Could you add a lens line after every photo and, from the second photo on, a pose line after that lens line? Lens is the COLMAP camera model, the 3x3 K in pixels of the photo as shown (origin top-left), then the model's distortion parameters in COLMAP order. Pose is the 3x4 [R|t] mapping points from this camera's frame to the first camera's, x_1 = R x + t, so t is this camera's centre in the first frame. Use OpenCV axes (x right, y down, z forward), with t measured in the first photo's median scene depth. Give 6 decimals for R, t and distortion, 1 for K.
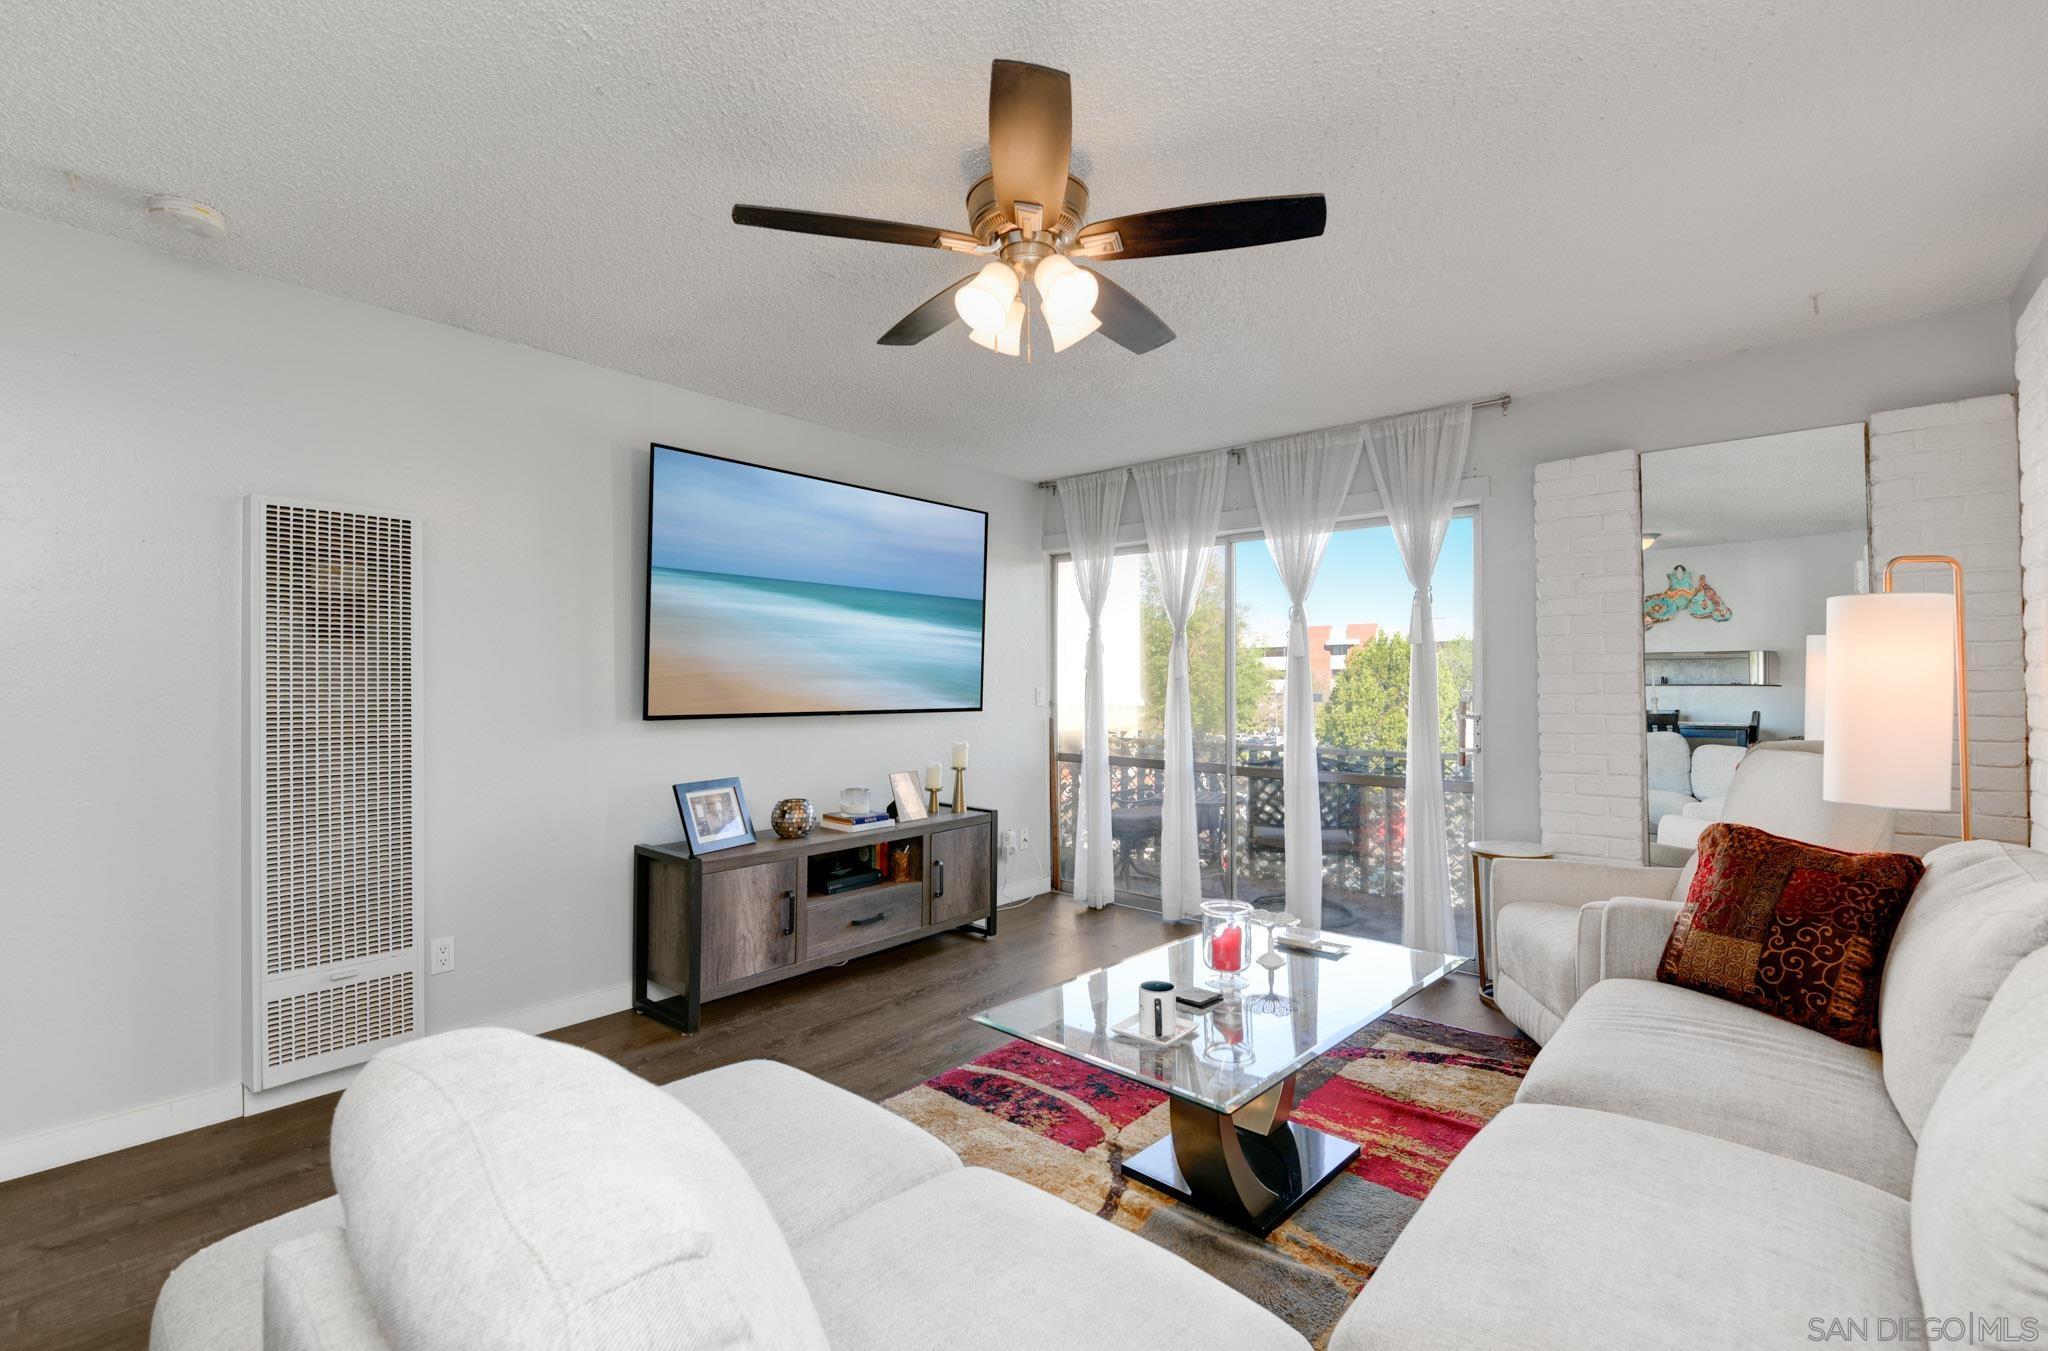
lens RADIAL K [[885.0, 0, 1024.0], [0, 885.0, 675.5], [0, 0, 1]] dist [0.000726, 0.000014]
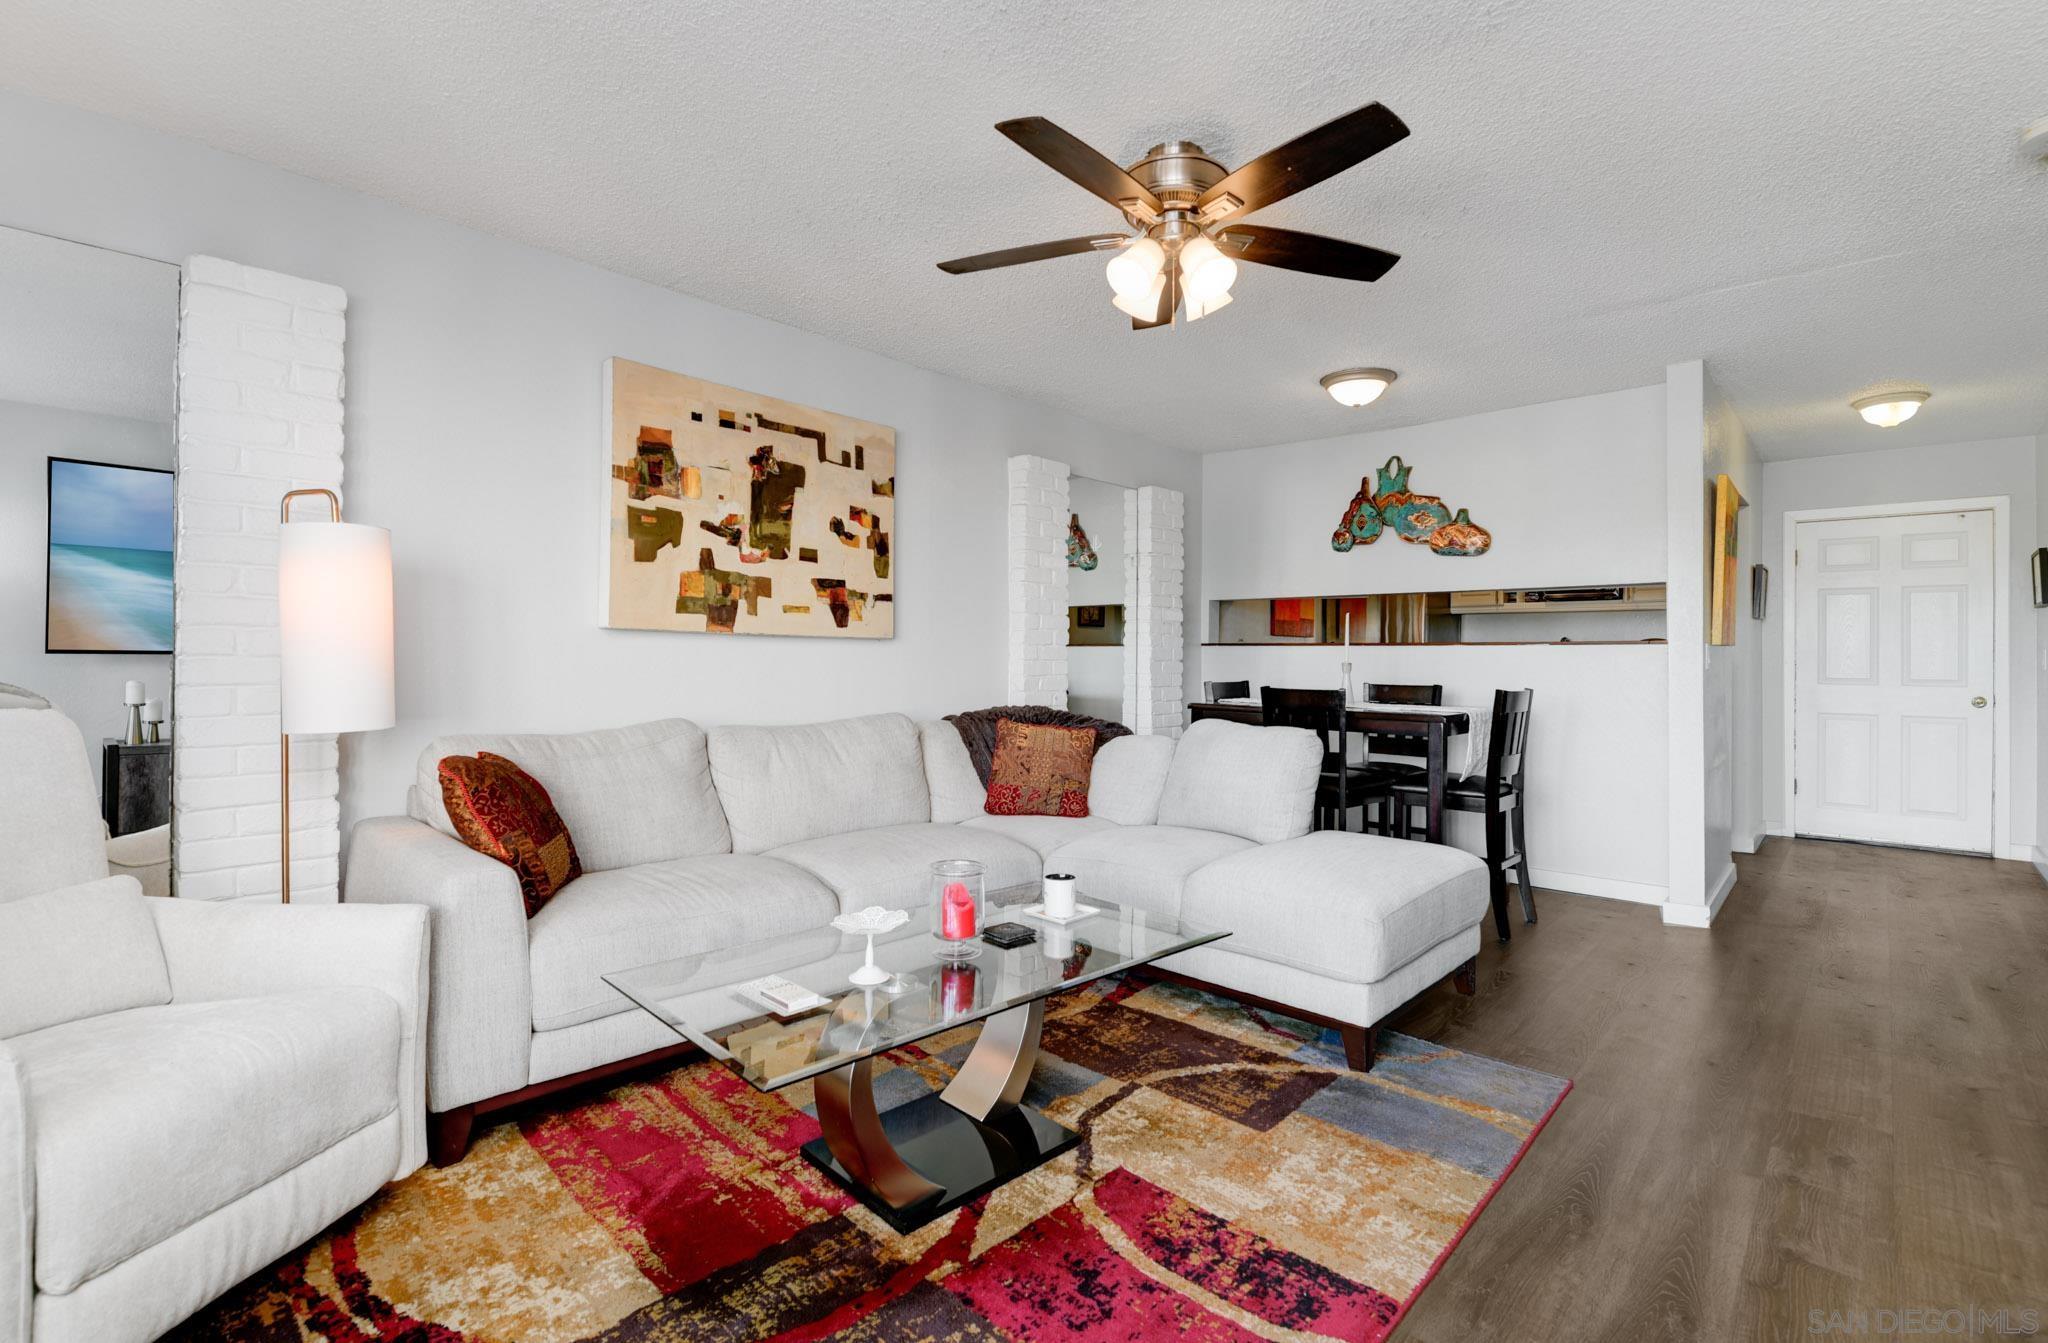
lens RADIAL K [[939.8, 0, 1067.2], [0, 939.8, 650.8], [0, 0, 1]] dist [0.022896, -0.020970]
pose [[-0.999974, -0.004734, 0.005413, 0.082508], [-0.004853, 0.999740, -0.022300, 0.049877], [-0.005306, -0.022326, -0.999737, 1.356164]]
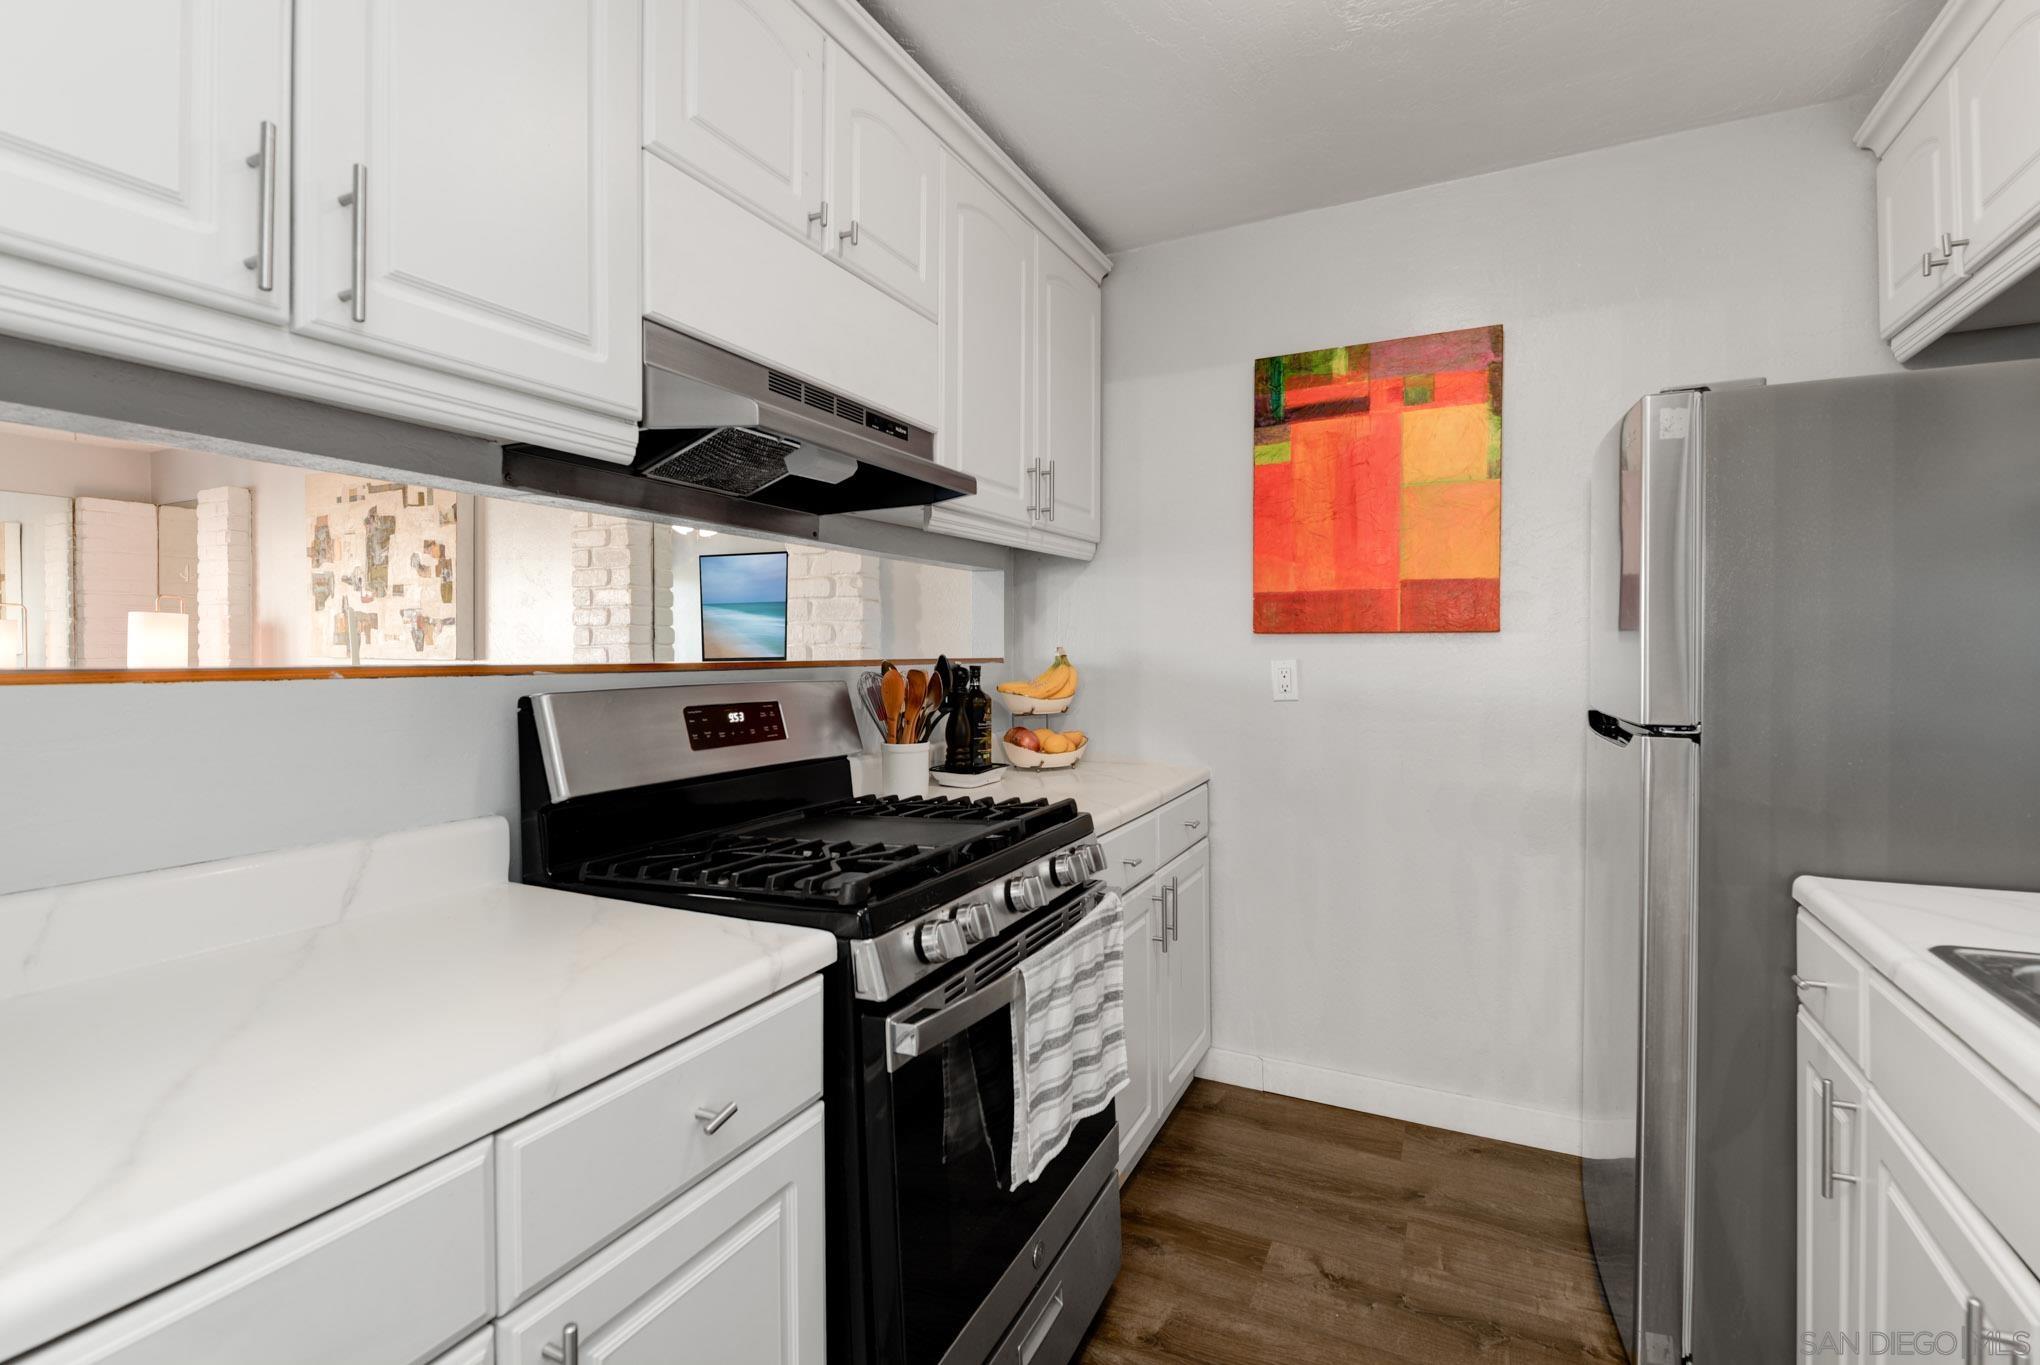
lens RADIAL K [[921.2, 0, 1019.2], [0, 921.2, 657.7], [0, 0, 1]] dist [0.008979, -0.012739]
pose [[-0.237225, -0.006416, 0.971434, -1.055073], [-0.014445, 0.999891, 0.003076, -0.011017], [-0.971347, -0.013303, -0.237292, -0.300097]]
